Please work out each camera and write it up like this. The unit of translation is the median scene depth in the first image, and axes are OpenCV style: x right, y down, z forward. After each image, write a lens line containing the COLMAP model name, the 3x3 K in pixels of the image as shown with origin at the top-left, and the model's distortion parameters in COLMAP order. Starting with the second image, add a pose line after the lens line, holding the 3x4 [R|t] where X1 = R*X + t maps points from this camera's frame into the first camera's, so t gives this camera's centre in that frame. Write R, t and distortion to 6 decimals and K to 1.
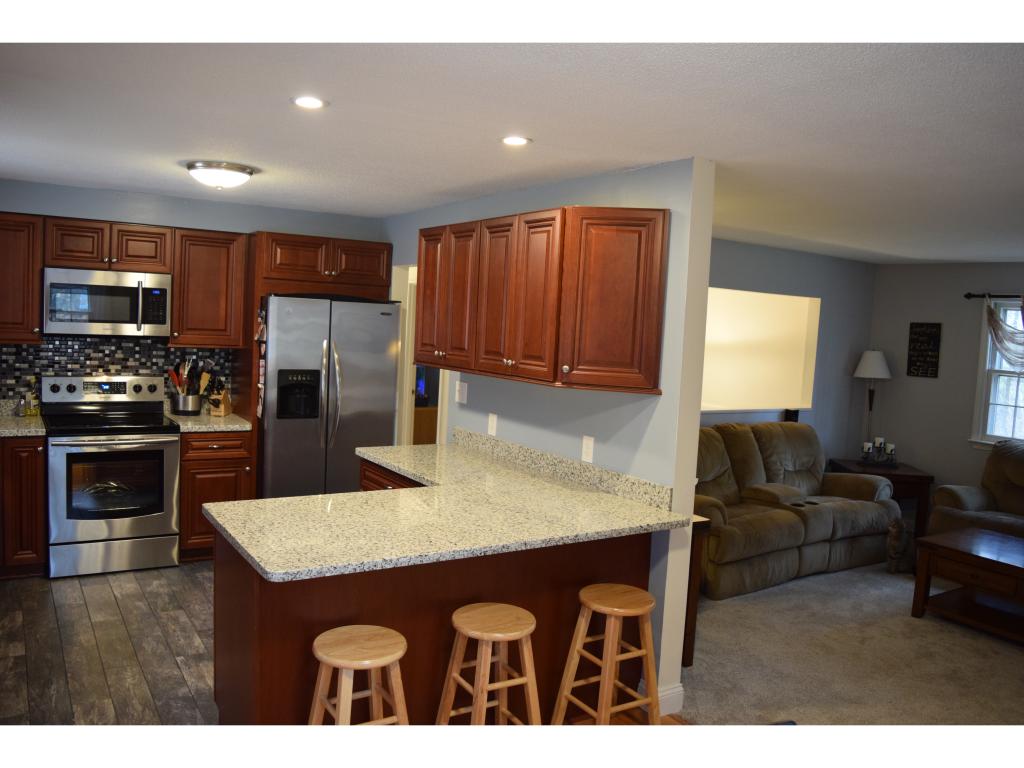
lens RADIAL K [[808.5, 0, 512.0], [0, 808.5, 384.0], [0, 0, 1]] dist [-0.091358, 0.021307]
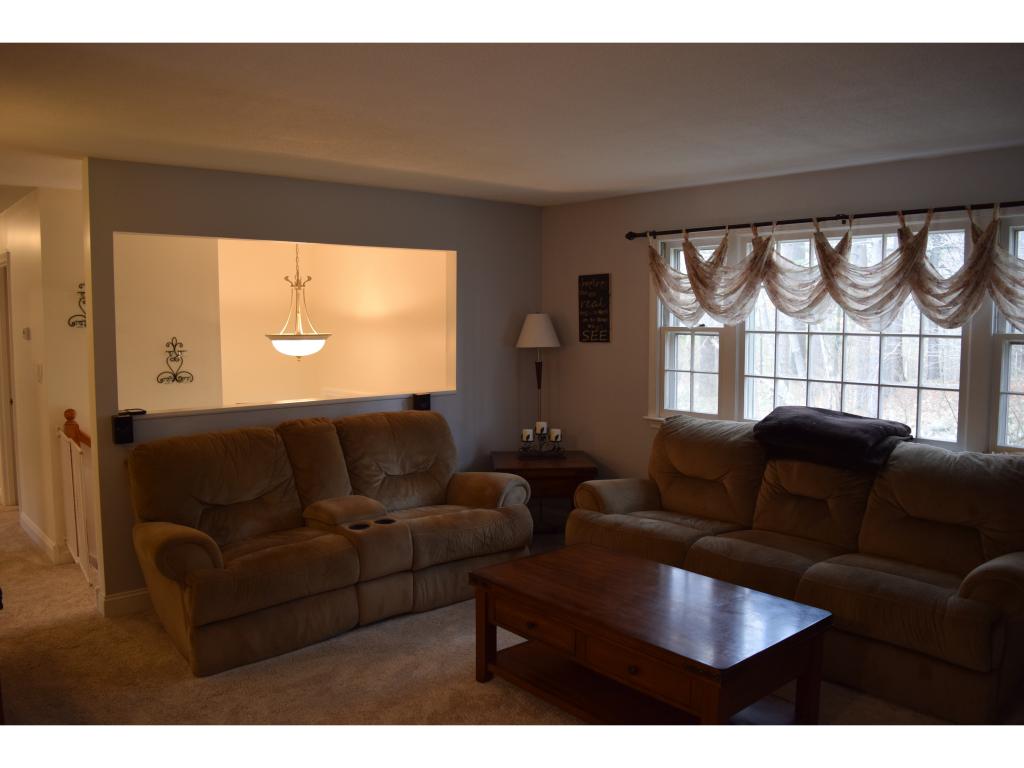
lens RADIAL K [[808.5, 0, 512.0], [0, 808.5, 384.0], [0, 0, 1]] dist [-0.091358, 0.021307]
pose [[0.988306, -0.066541, 0.137196, 0.344387], [0.064819, 0.997753, 0.016979, 0.014939], [-0.138017, -0.007888, 0.990398, 0.213739]]
